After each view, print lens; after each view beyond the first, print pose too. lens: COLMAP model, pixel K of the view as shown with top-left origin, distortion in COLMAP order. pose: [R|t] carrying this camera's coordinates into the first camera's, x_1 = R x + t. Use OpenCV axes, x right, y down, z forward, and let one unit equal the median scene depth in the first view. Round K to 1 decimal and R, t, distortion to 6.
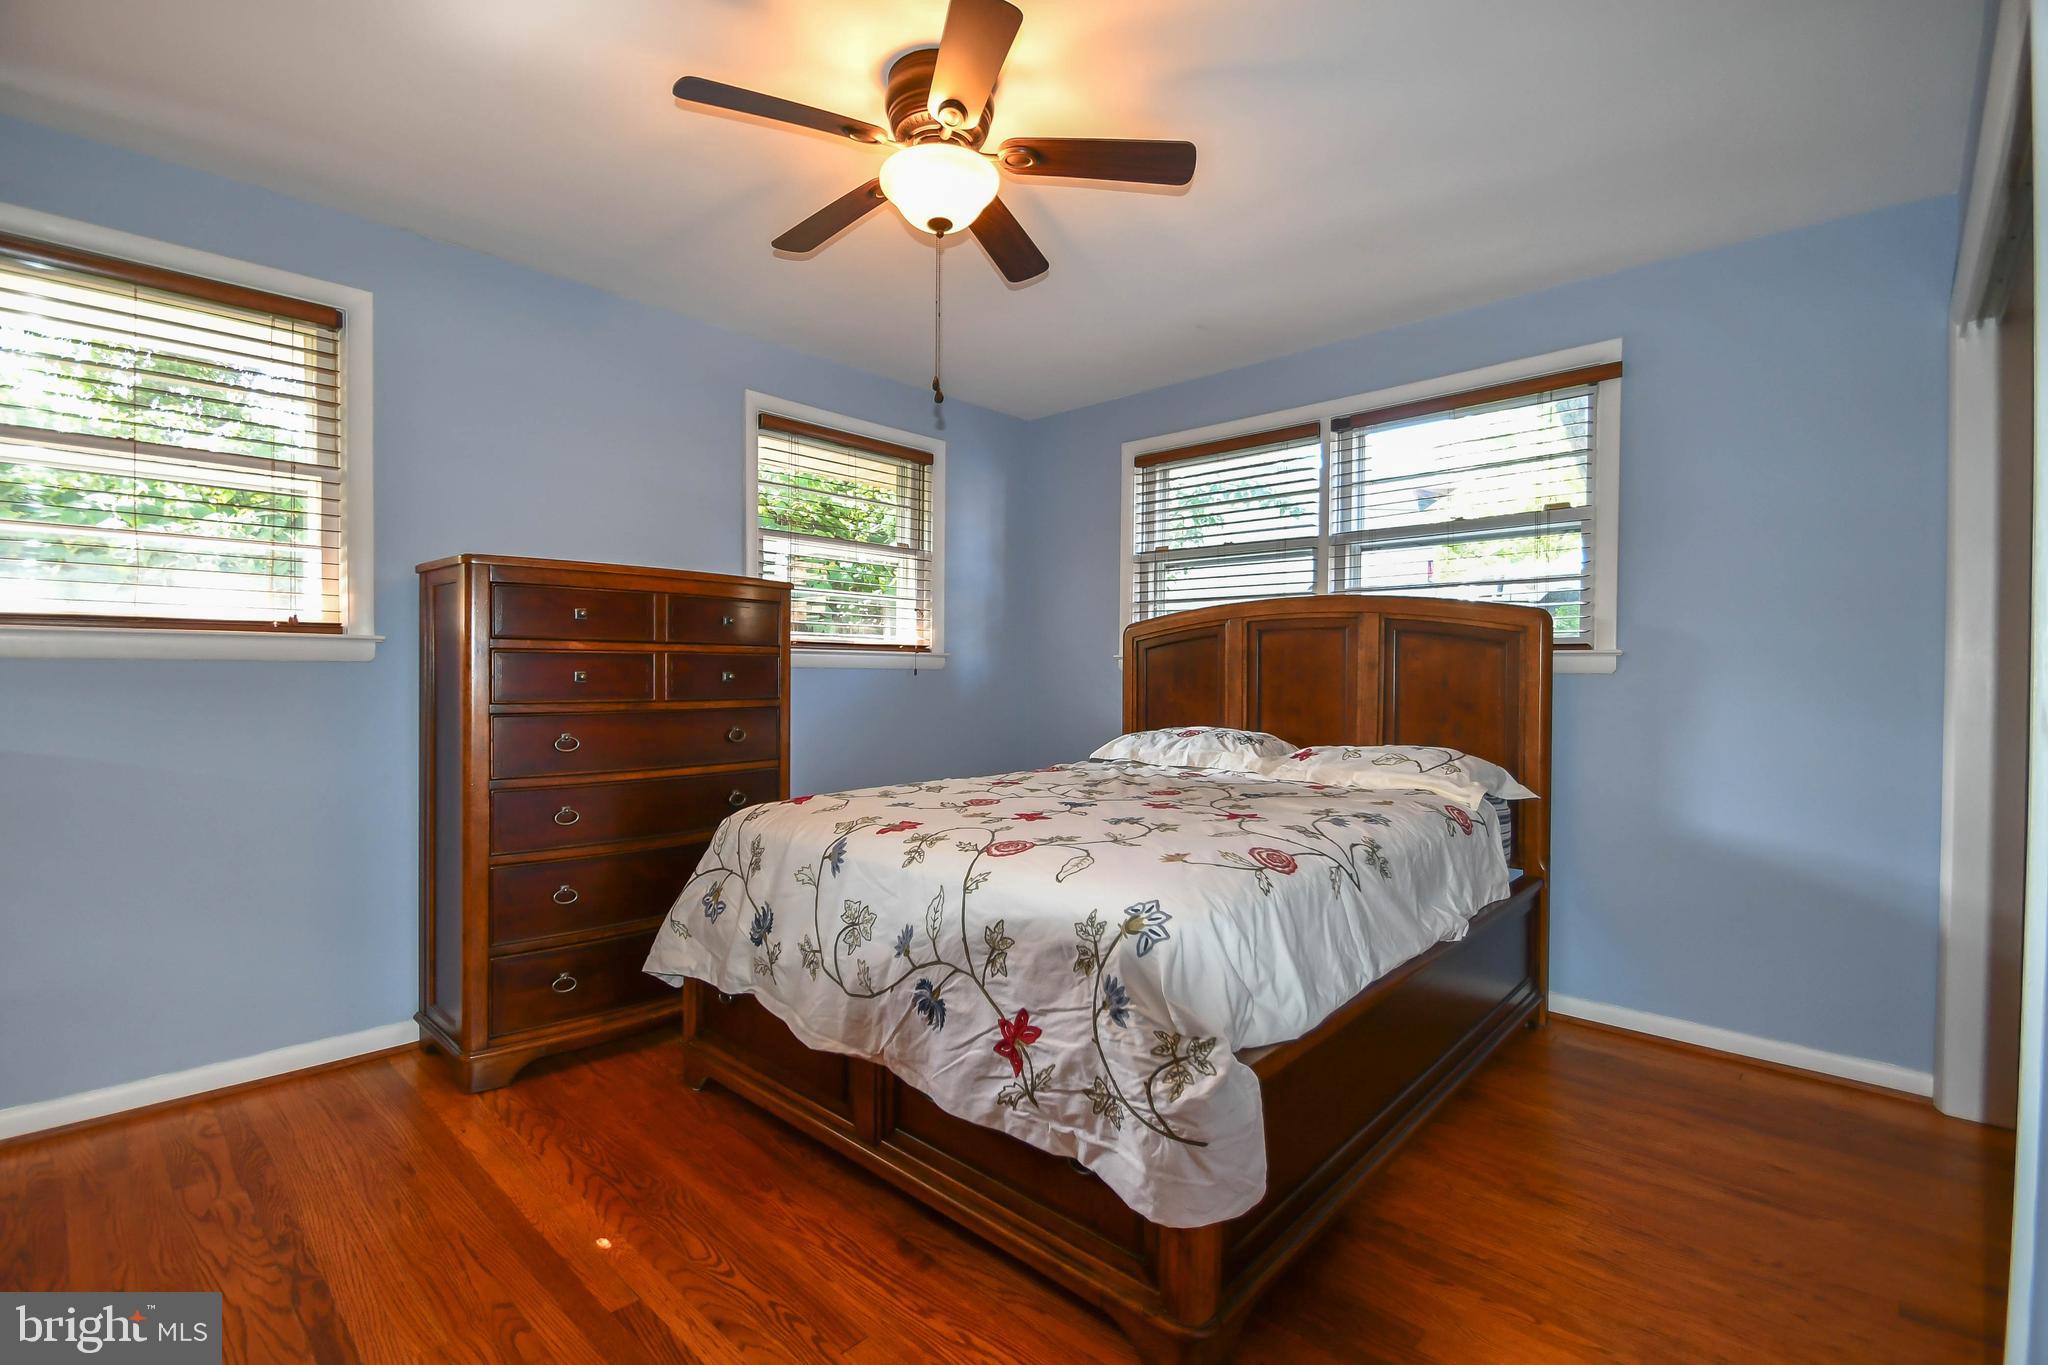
lens RADIAL K [[919.0, 0, 1013.1], [0, 919.0, 685.6], [0, 0, 1]] dist [0.010342, -0.013856]
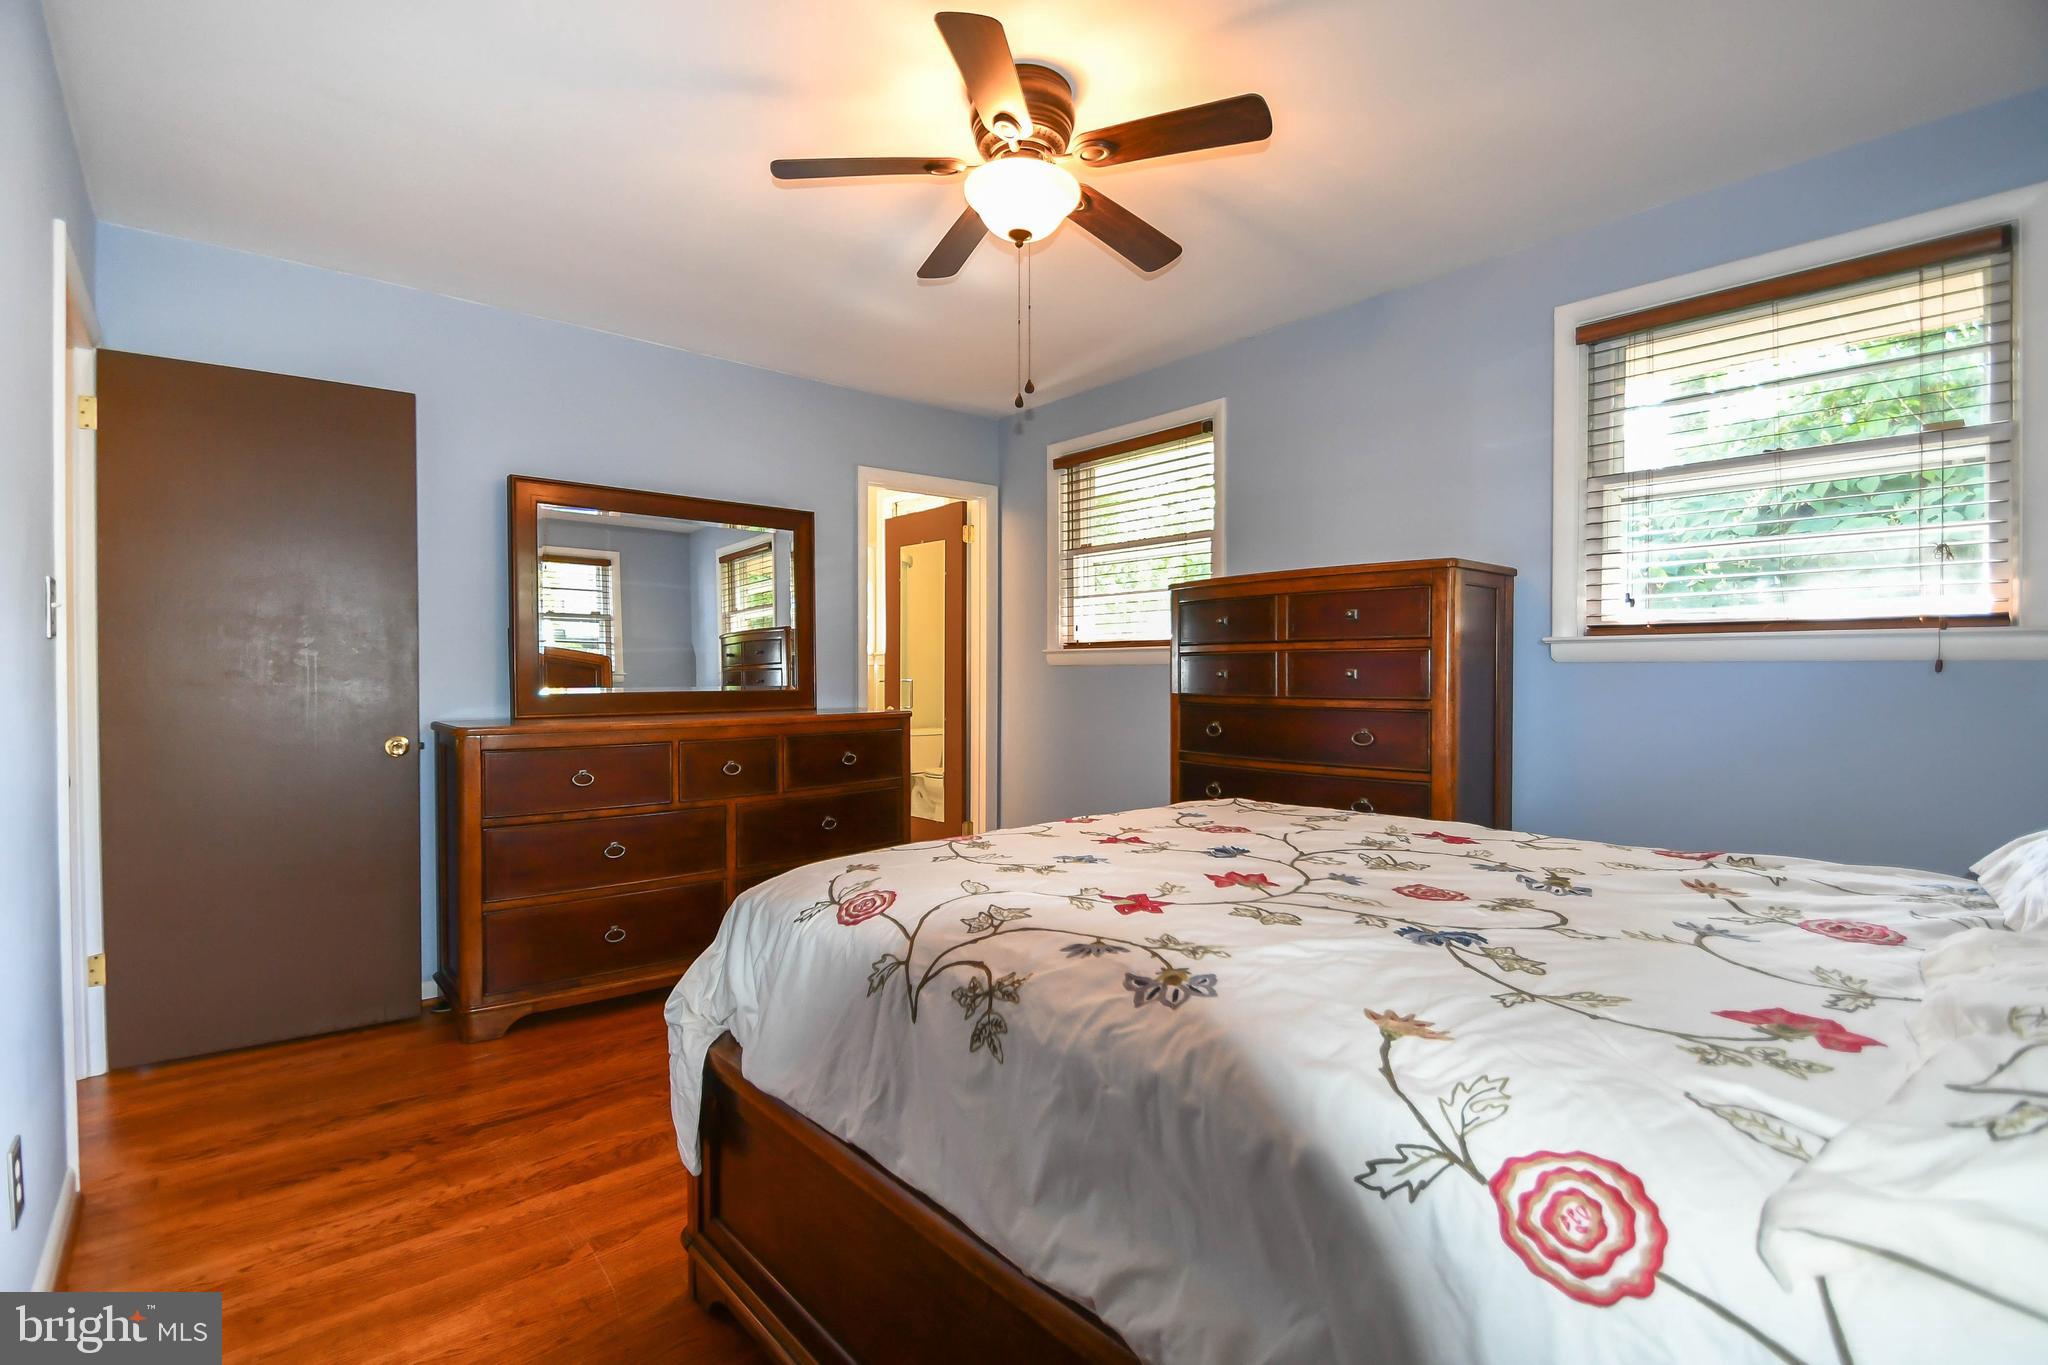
lens RADIAL K [[922.0, 0, 1017.1], [0, 922.0, 685.1], [0, 0, 1]] dist [-0.002338, -0.000311]
pose [[-0.089560, 0.009629, -0.995935, 1.032684], [-0.012409, 0.999865, 0.010783, -0.007006], [0.995904, 0.013324, -0.089428, 1.183334]]
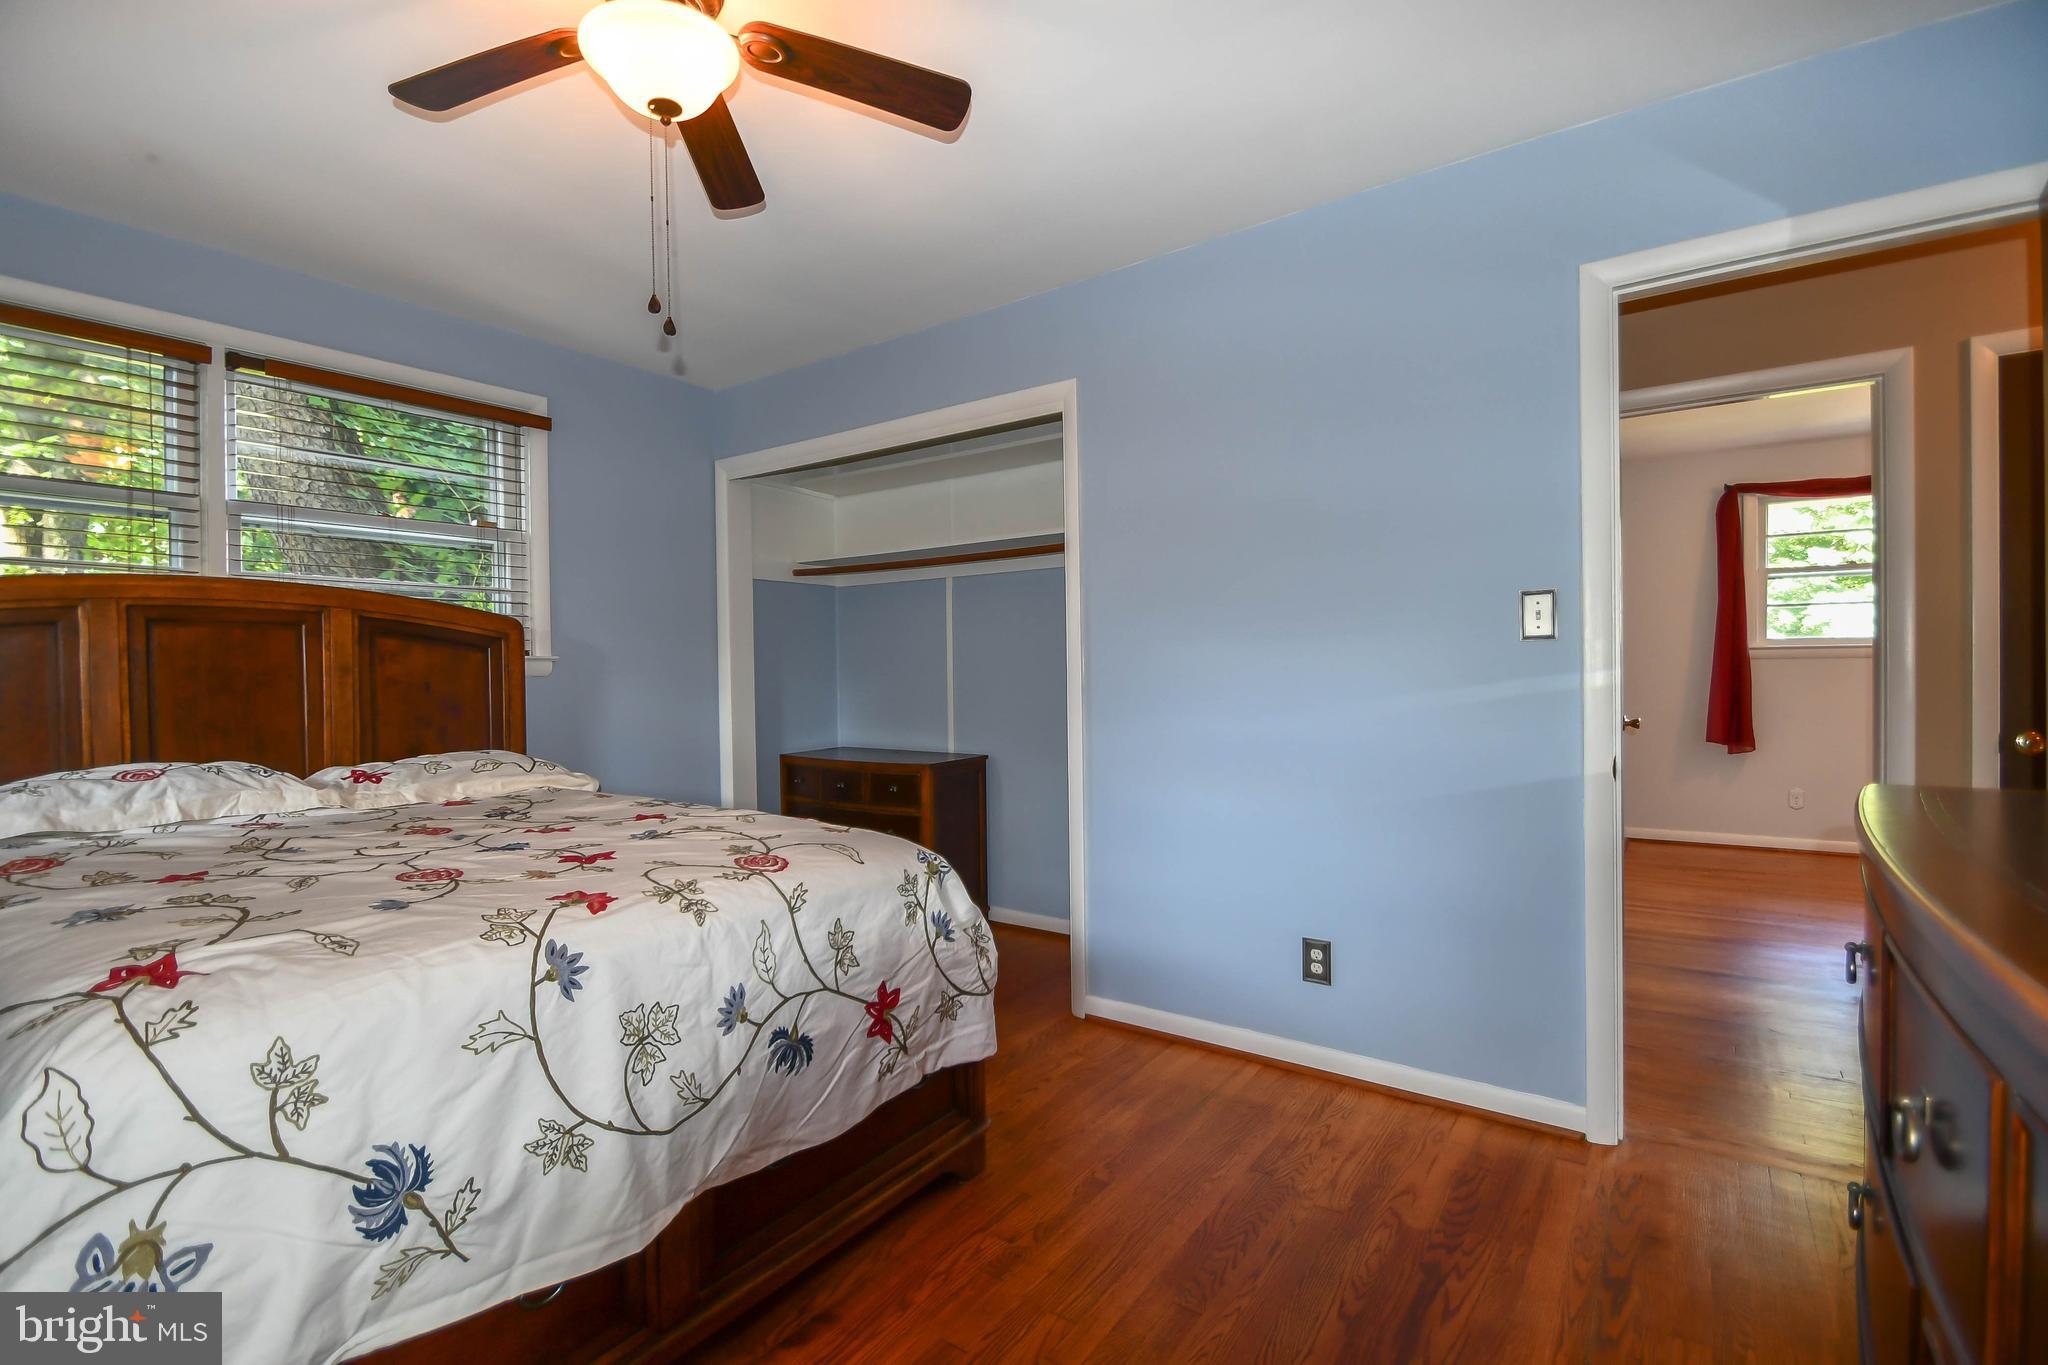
lens RADIAL K [[919.0, 0, 1013.1], [0, 919.0, 685.6], [0, 0, 1]] dist [0.010342, -0.013856]
pose [[-0.128953, -0.016611, 0.991512, -0.980722], [0.024619, 0.999498, 0.019946, -0.015765], [-0.991345, 0.026982, -0.128480, 0.884108]]
